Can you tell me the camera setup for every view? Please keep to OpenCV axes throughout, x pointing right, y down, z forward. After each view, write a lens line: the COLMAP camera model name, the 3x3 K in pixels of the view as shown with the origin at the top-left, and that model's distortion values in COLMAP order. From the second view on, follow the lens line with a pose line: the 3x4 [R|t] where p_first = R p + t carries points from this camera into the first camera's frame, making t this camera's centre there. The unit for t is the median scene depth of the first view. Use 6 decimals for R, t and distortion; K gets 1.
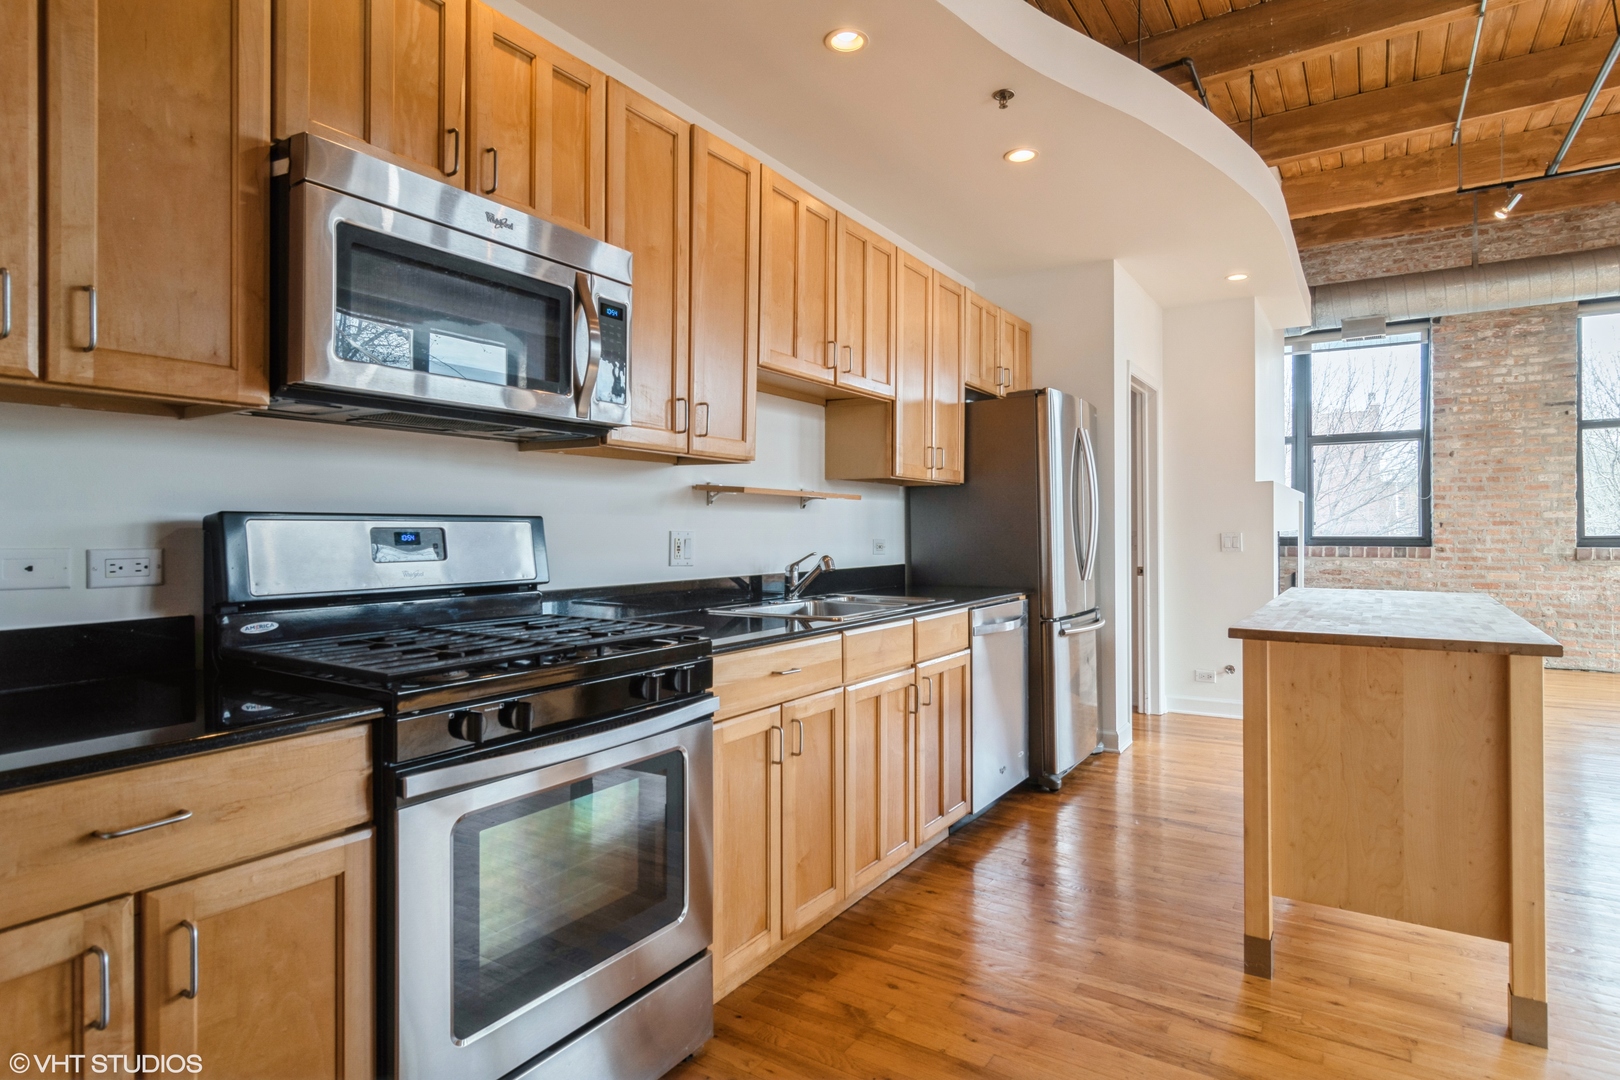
lens RADIAL K [[874.9, 0, 807.4], [0, 874.9, 527.9], [0, 0, 1]] dist [0.007451, -0.000057]
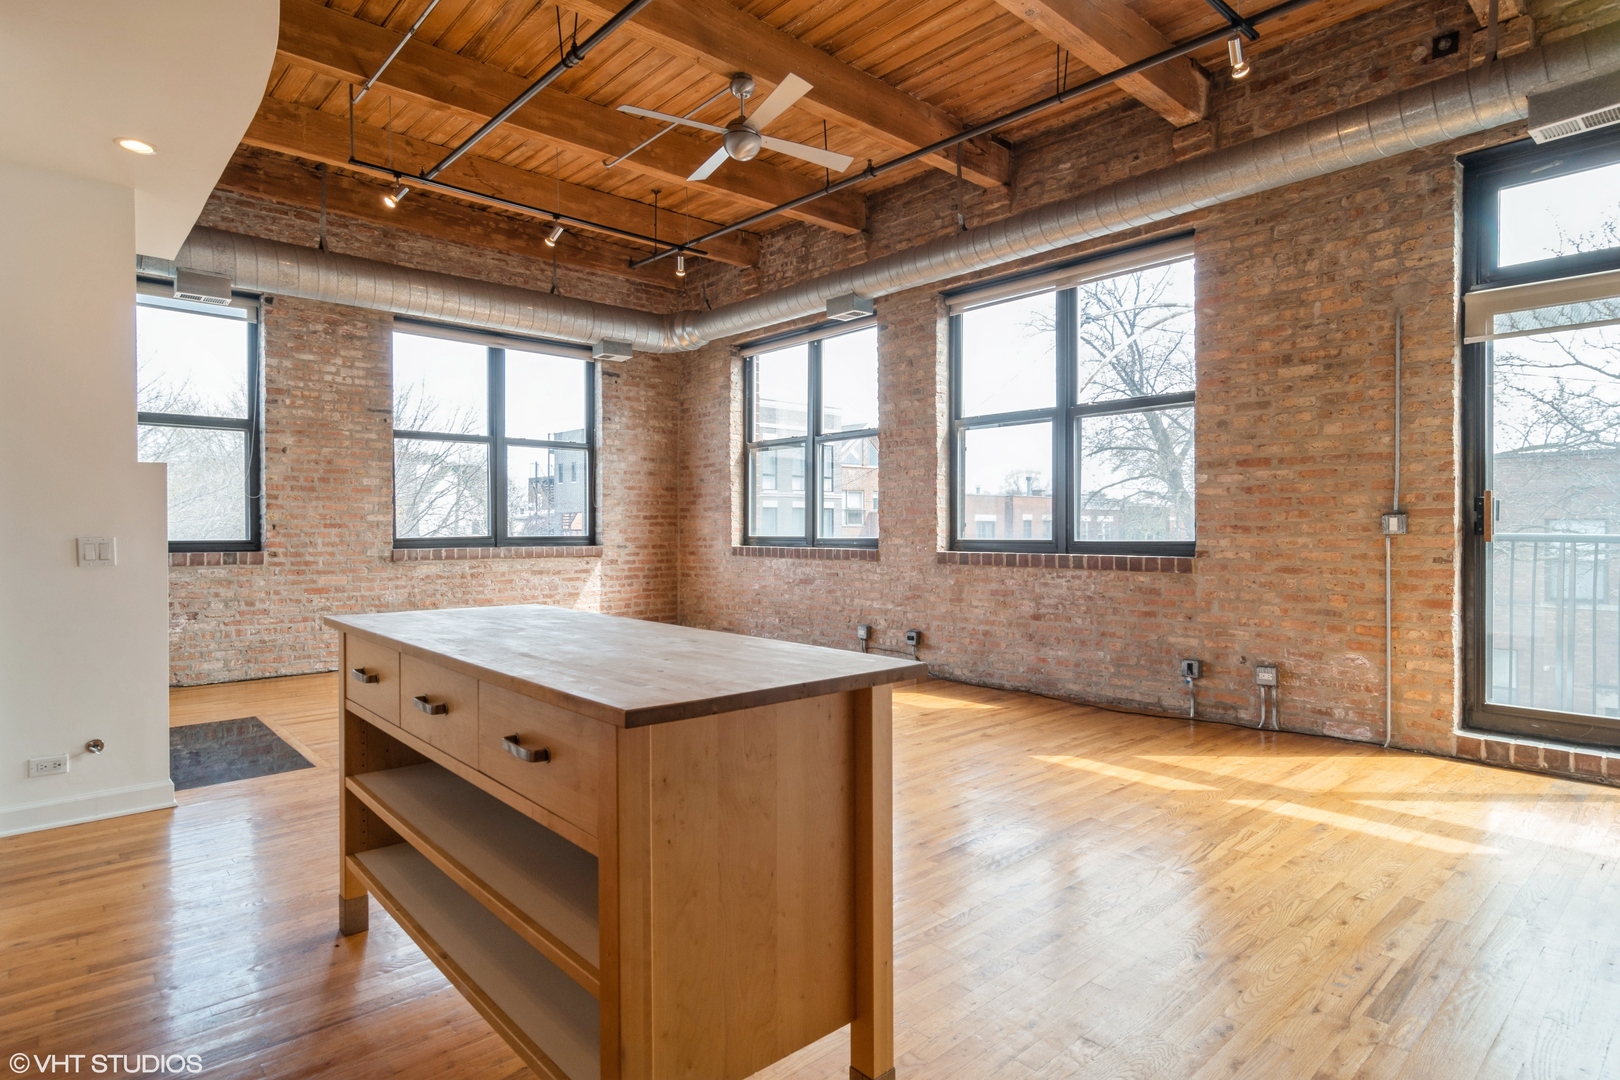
lens RADIAL K [[874.9, 0, 812.9], [0, 874.9, 535.5], [0, 0, 1]] dist [0.007451, -0.000057]
pose [[0.262301, -0.003316, 0.964980, -0.007574], [-0.002544, 0.999988, 0.004128, 0.000107], [-0.964983, -0.003537, 0.262289, 0.229804]]
